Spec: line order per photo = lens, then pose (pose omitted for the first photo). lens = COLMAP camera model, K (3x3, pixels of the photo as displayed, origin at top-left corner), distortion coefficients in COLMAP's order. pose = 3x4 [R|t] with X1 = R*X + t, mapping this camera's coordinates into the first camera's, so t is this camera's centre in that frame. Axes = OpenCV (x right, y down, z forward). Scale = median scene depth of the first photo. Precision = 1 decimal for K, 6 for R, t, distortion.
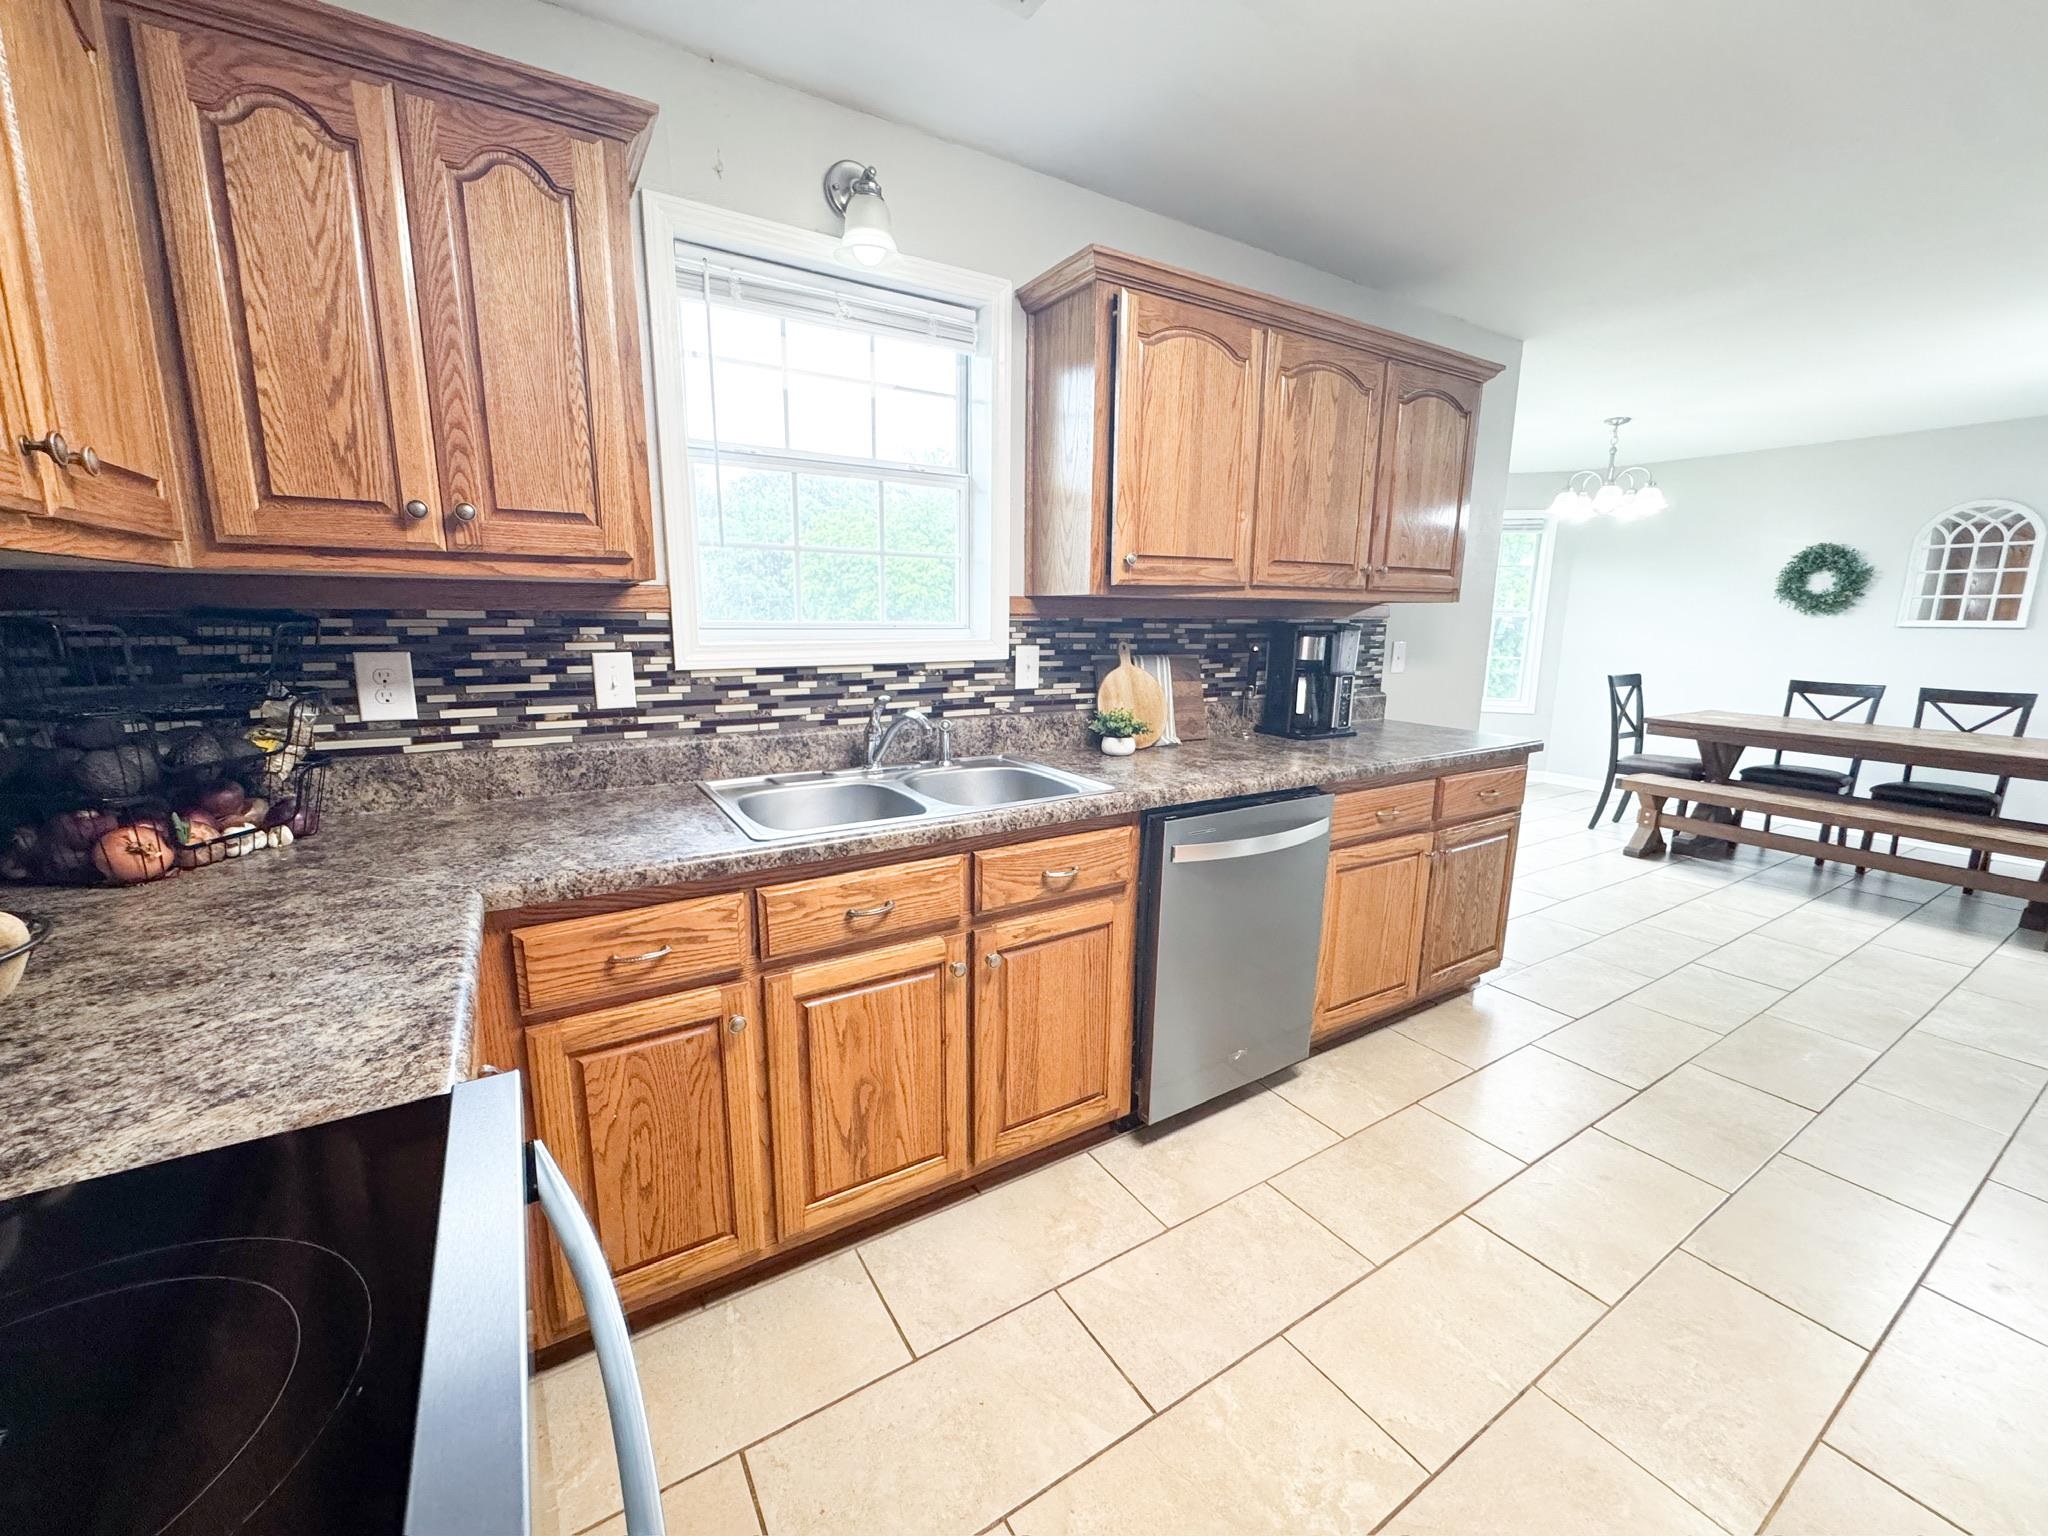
lens RADIAL K [[818.8, 0, 1013.9], [0, 818.8, 766.3], [0, 0, 1]] dist [-0.004021, 0.000814]
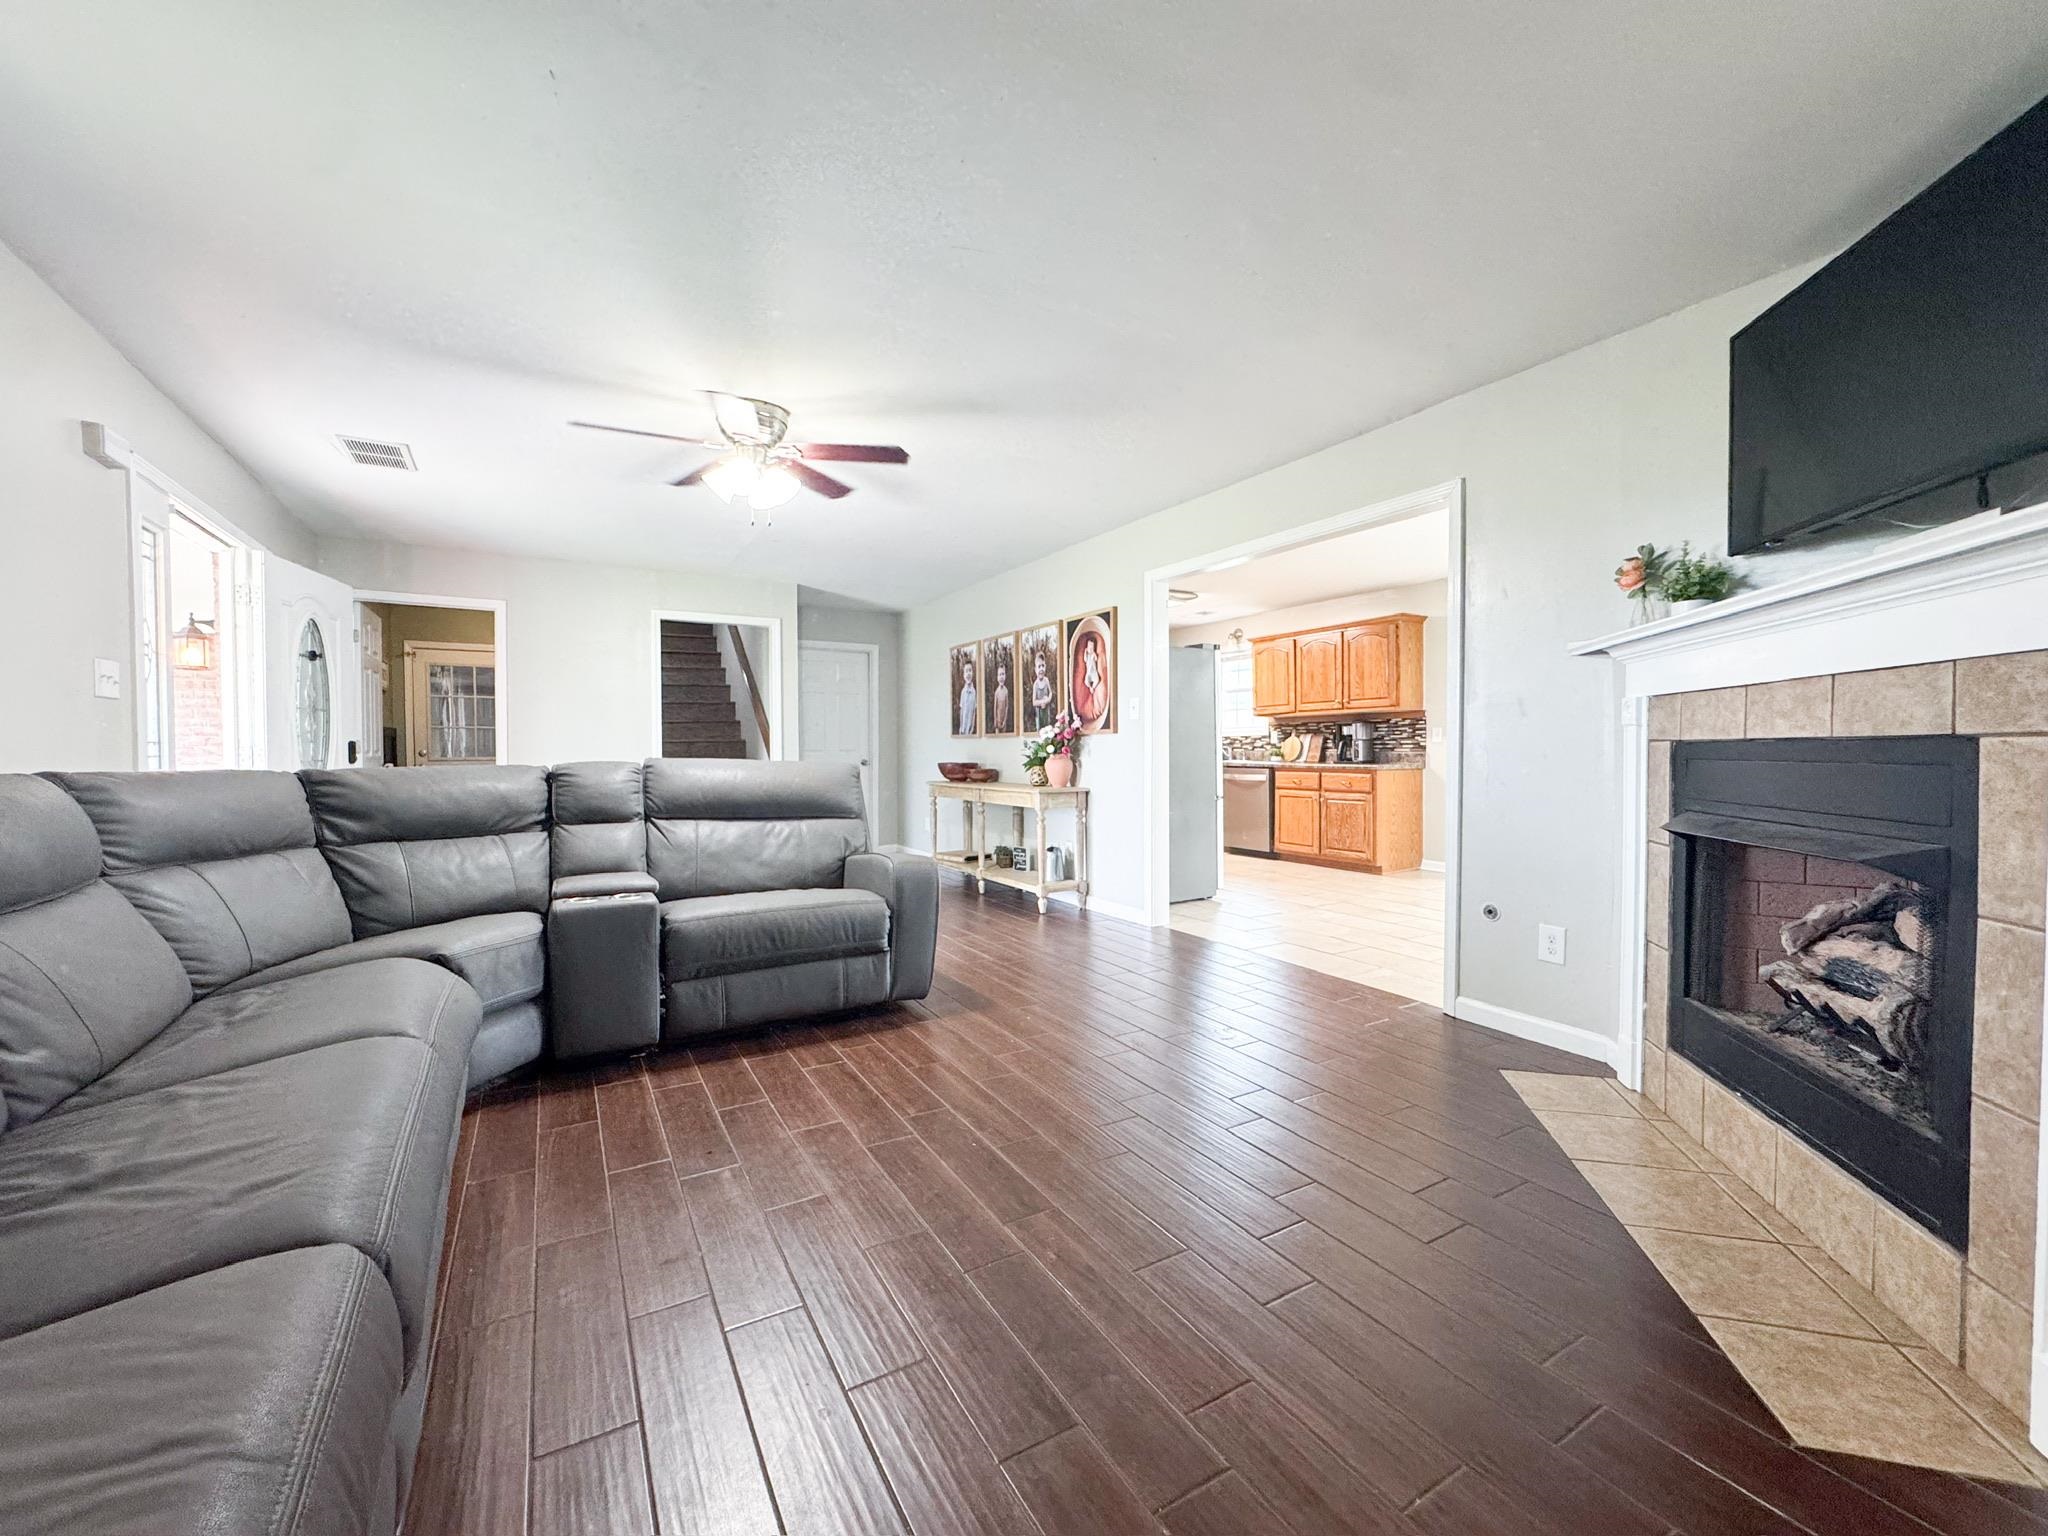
lens RADIAL K [[818.8, 0, 1019.0], [0, 818.8, 761.7], [0, 0, 1]] dist [-0.004021, 0.000814]
pose [[-0.037380, 0.004538, -0.999291, 4.487736], [-0.184069, 0.982848, 0.011348, 0.181544], [0.982202, 0.184363, -0.035903, 0.079088]]
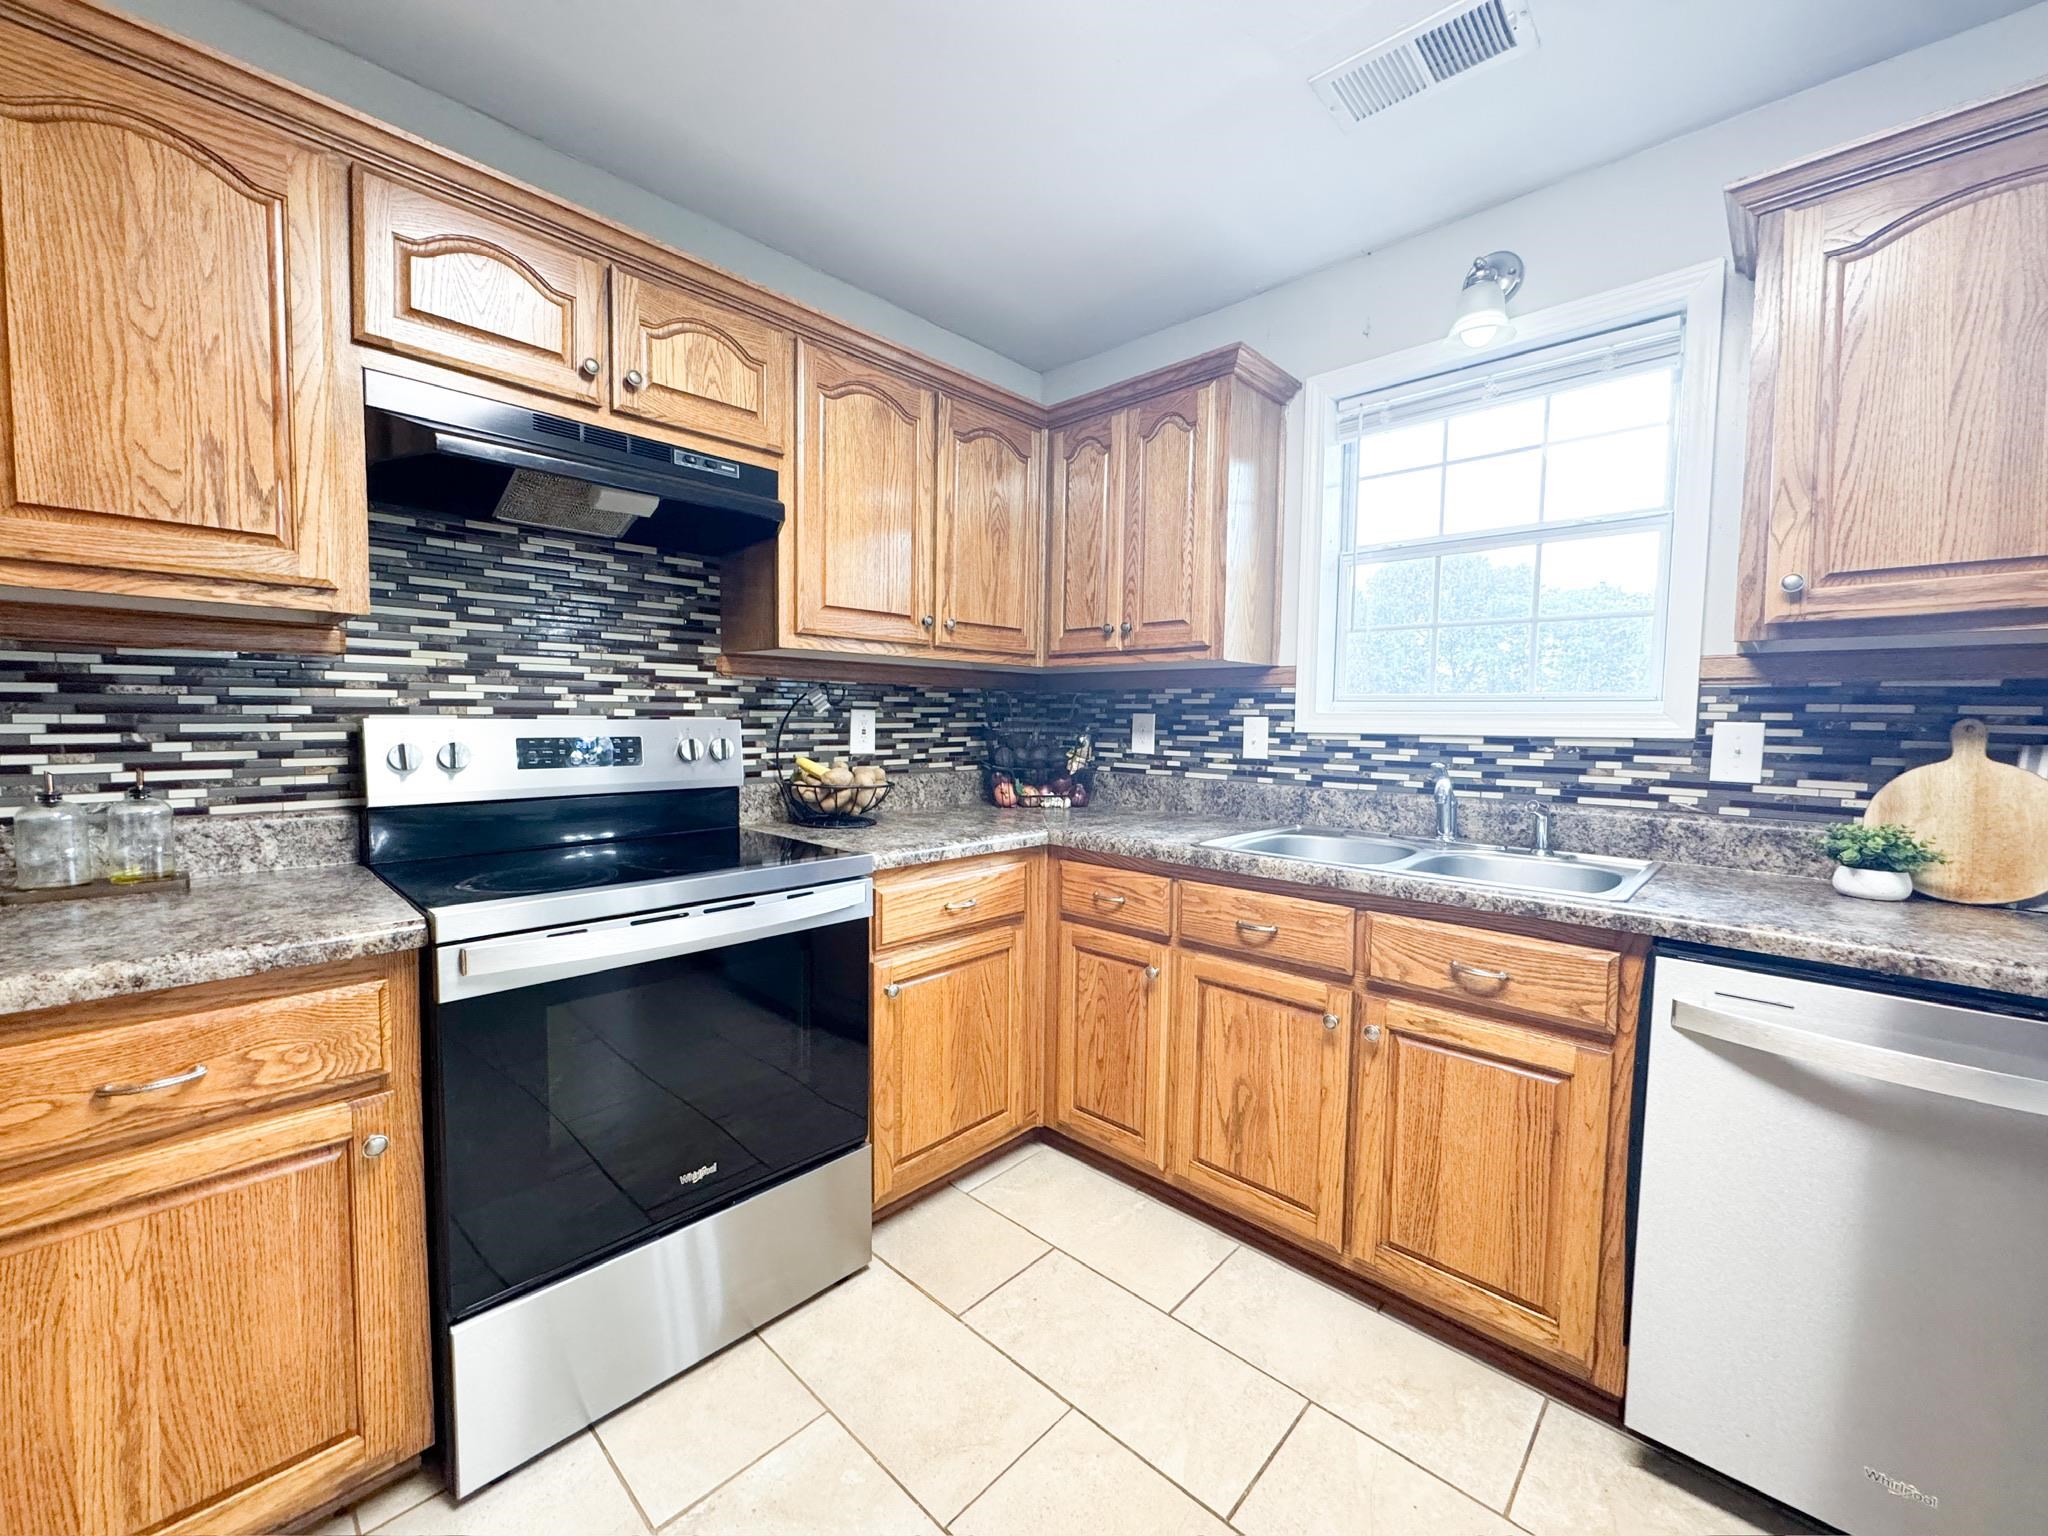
lens RADIAL K [[818.8, 0, 1026.9], [0, 818.8, 766.9], [0, 0, 1]] dist [-0.004021, 0.000814]
pose [[0.251298, 0.050928, -0.966569, 0.685081], [-0.192288, 0.981337, 0.001713, 0.011525], [0.948617, 0.185429, 0.256401, 0.292796]]
